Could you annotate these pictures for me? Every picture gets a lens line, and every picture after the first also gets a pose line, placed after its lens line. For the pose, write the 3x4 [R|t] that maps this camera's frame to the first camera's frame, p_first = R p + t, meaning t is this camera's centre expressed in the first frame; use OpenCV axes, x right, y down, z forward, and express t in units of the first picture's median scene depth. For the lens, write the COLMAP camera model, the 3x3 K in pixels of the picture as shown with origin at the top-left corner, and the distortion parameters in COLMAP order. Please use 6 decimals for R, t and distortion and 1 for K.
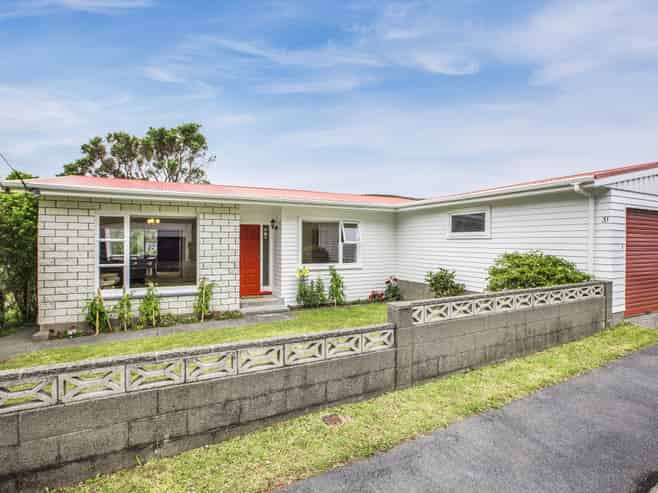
lens RADIAL K [[339.5, 0, 329.4], [0, 339.5, 245.2], [0, 0, 1]] dist [-0.000400, 0.000018]
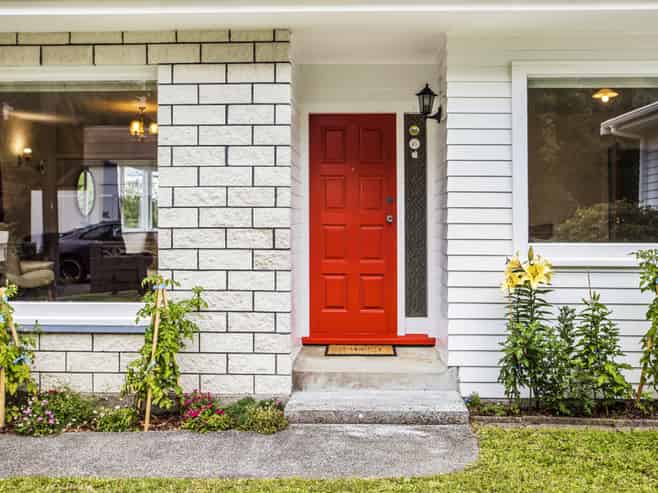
lens RADIAL K [[690.4, 0, 337.7], [0, 690.4, 218.1], [0, 0, 1]] dist [-0.011435, 0.000000]
pose [[0.884839, -0.006347, -0.465854, 0.039700], [-0.000201, 0.999902, -0.014006, 0.044928], [0.465897, 0.012487, 0.884751, 0.467919]]
